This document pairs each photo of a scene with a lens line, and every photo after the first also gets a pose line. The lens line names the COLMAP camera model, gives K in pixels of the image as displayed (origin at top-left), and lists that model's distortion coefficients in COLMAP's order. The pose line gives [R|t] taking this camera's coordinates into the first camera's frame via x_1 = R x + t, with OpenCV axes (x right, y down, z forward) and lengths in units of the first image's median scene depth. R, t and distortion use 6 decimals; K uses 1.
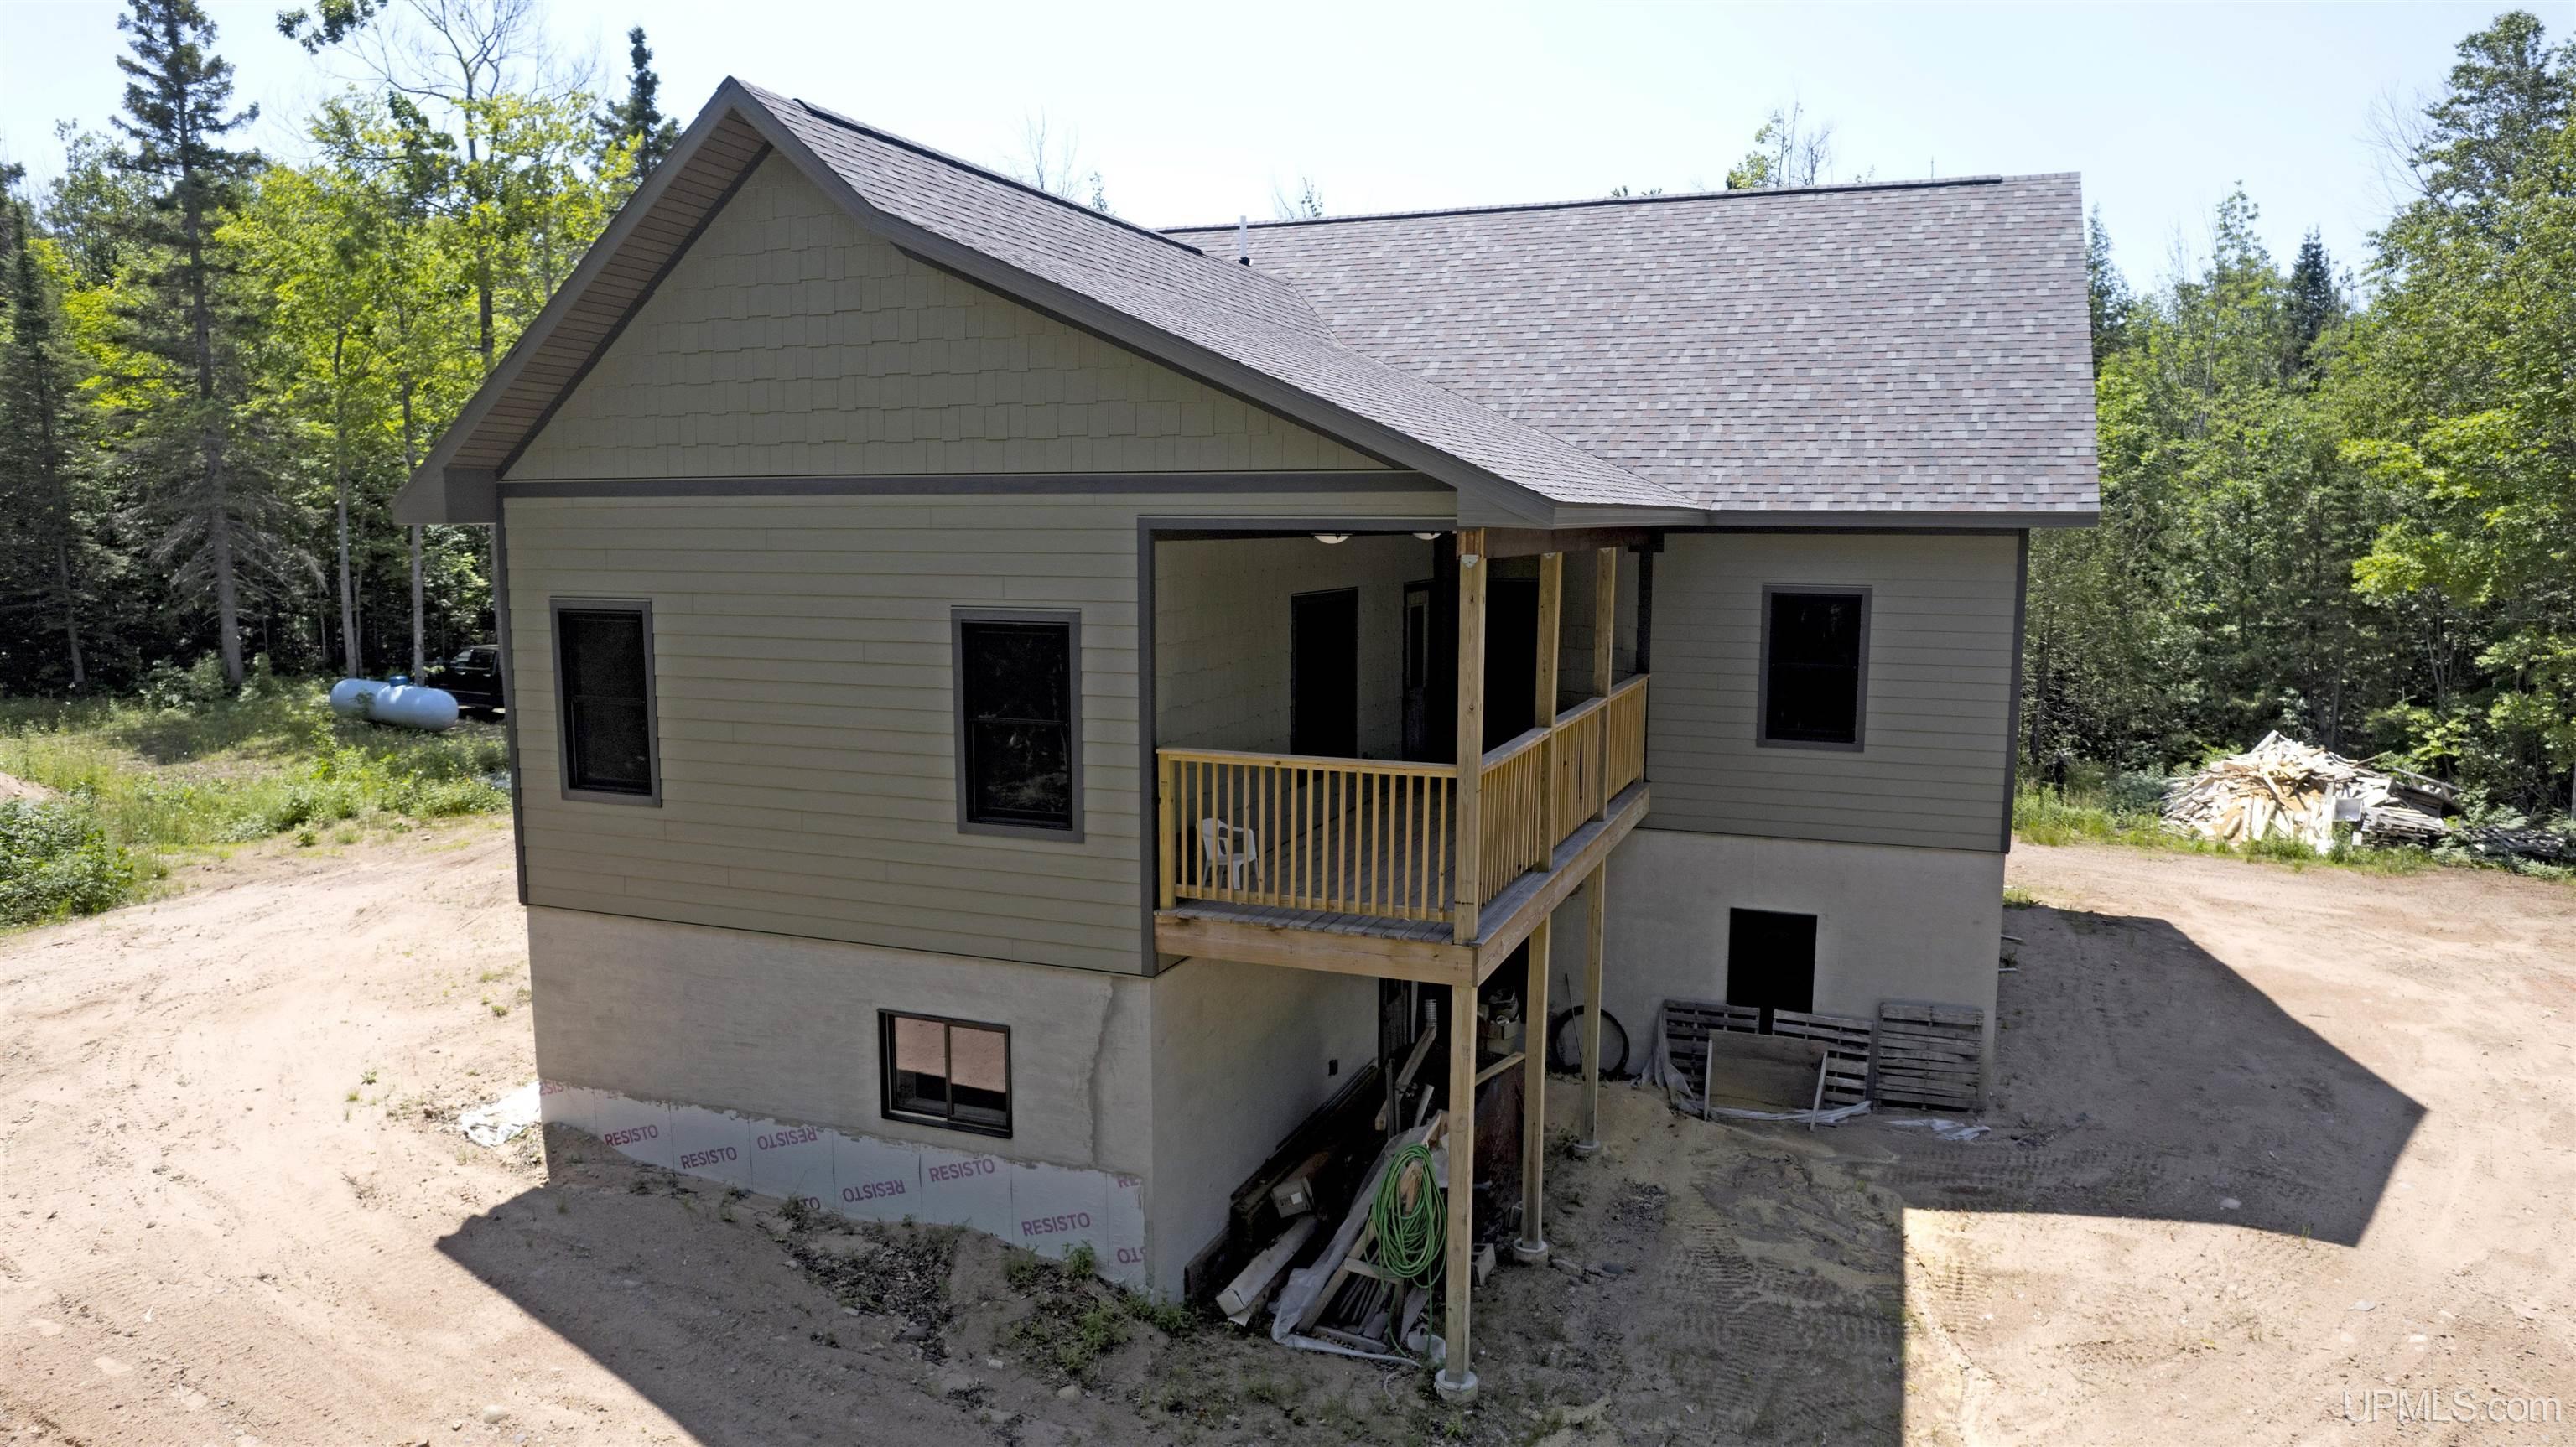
lens RADIAL K [[1660.1, 0, 1290.7], [0, 1660.1, 751.8], [0, 0, 1]] dist [-0.091337, 0.084953]
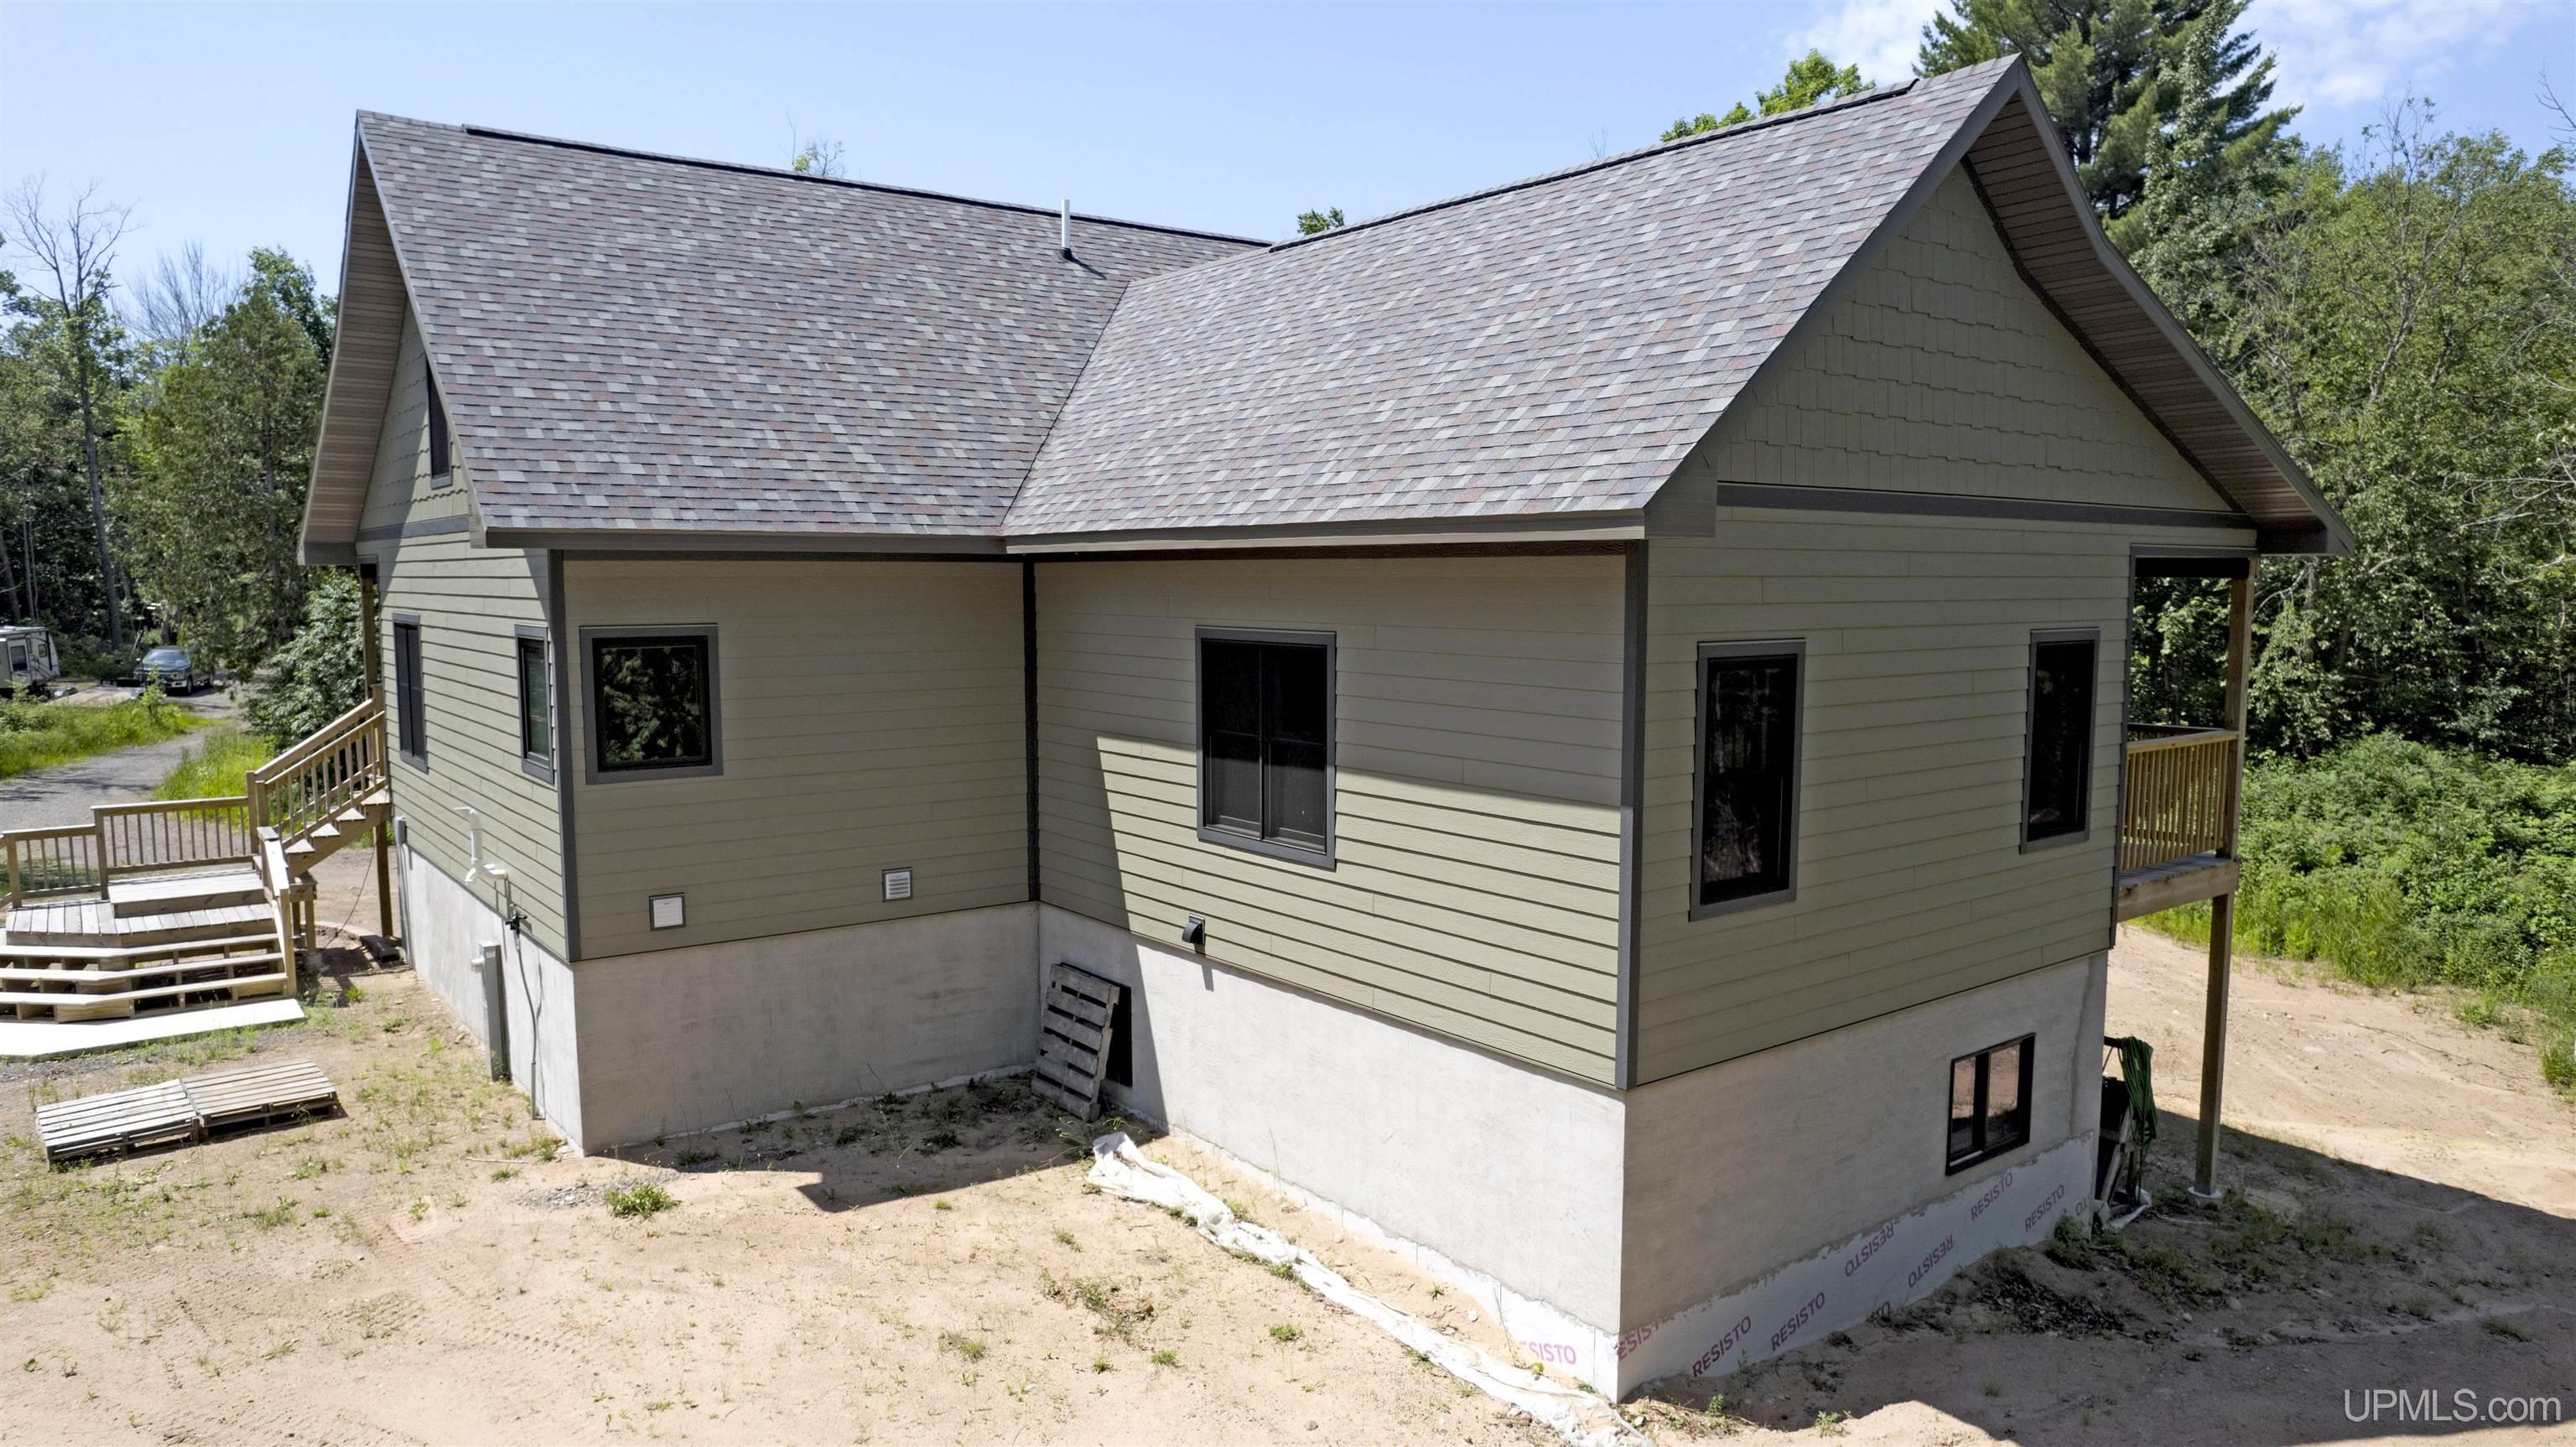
lens RADIAL K [[1660.1, 0, 1290.7], [0, 1660.1, 751.8], [0, 0, 1]] dist [-0.091337, 0.084953]
pose [[0.500128, -0.092360, 0.861012, -1.195434], [0.101364, 0.993704, 0.047716, -0.101485], [-0.859998, 0.063412, 0.506342, 0.813582]]
